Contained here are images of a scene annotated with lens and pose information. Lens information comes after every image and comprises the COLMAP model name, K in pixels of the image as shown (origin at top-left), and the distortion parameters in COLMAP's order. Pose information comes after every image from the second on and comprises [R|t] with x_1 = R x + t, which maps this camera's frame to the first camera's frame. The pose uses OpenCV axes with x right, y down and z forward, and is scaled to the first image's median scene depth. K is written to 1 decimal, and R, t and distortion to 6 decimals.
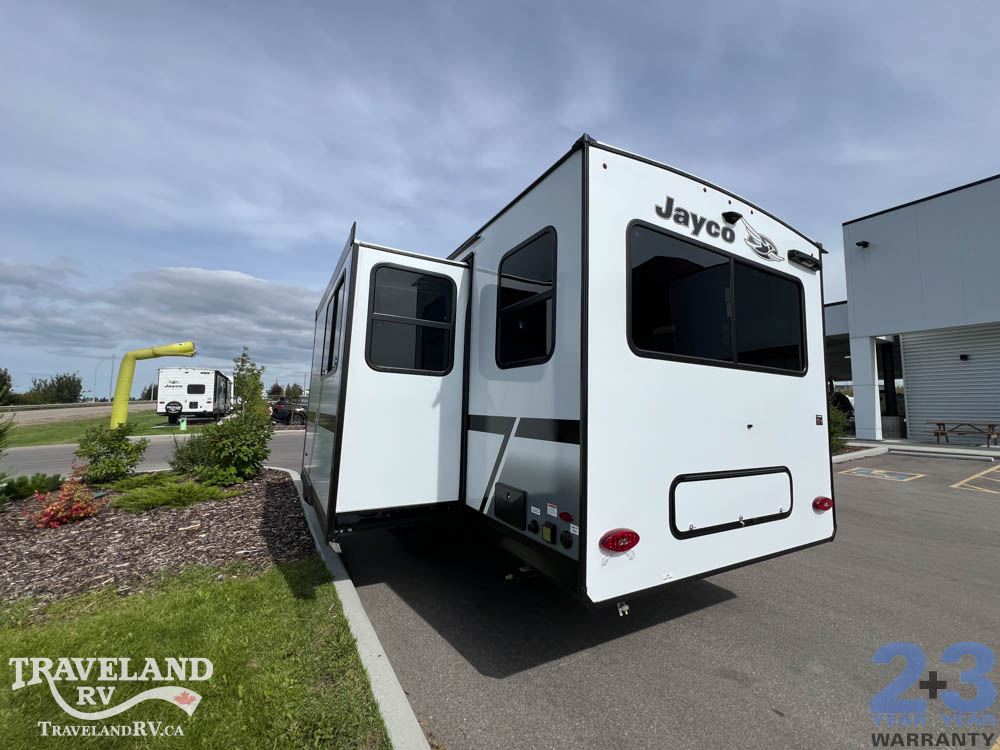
lens RADIAL K [[399.0, 0, 501.2], [0, 399.0, 373.4], [0, 0, 1]] dist [-0.001962, 0.000821]
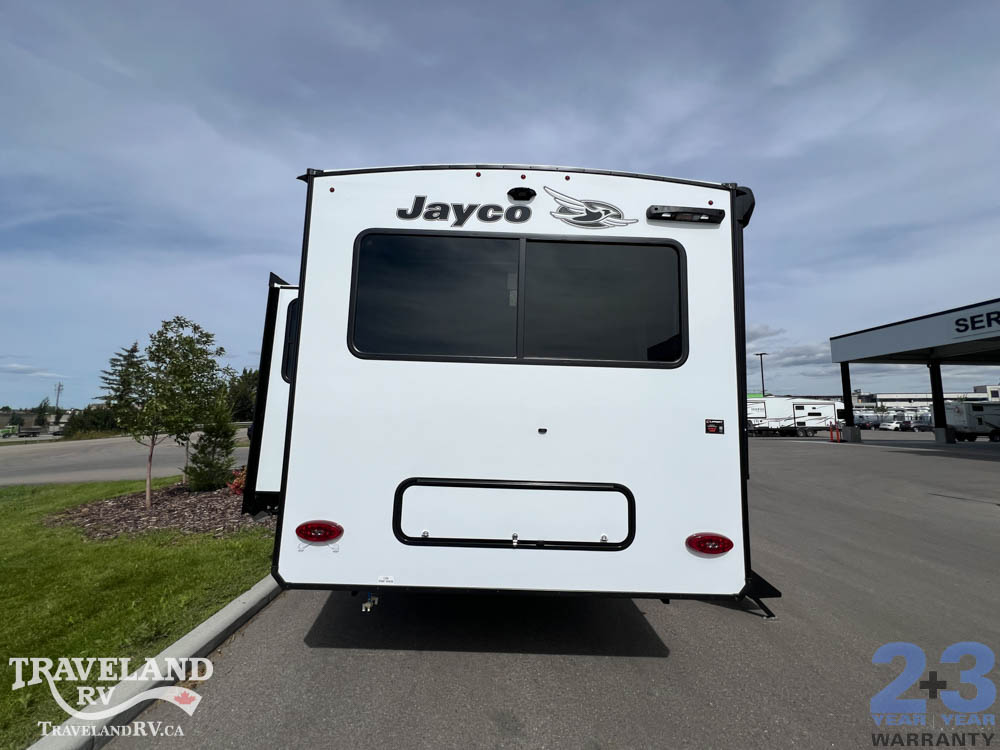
lens RADIAL K [[399.0, 0, 501.5], [0, 399.0, 374.4], [0, 0, 1]] dist [-0.001962, 0.000821]
pose [[0.878780, -0.053648, -0.474202, 0.987403], [0.037038, 0.998331, -0.044308, 0.049489], [0.475787, 0.021373, 0.879301, 0.219848]]
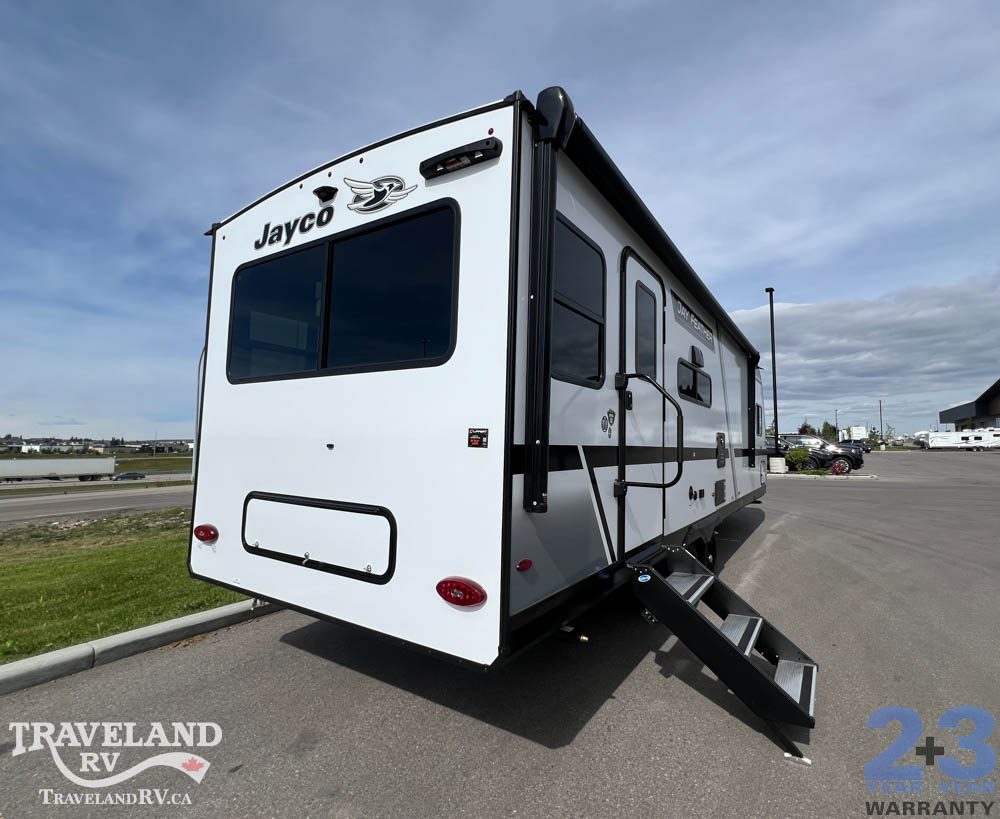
lens RADIAL K [[478.2, 0, 557.3], [0, 478.2, 406.8], [0, 0, 1]] dist [0.000144, 0.000449]
pose [[0.505209, -0.082822, -0.859014, 1.722884], [0.075654, 0.995802, -0.051516, 0.142772], [0.859675, -0.038961, 0.509354, 0.939102]]
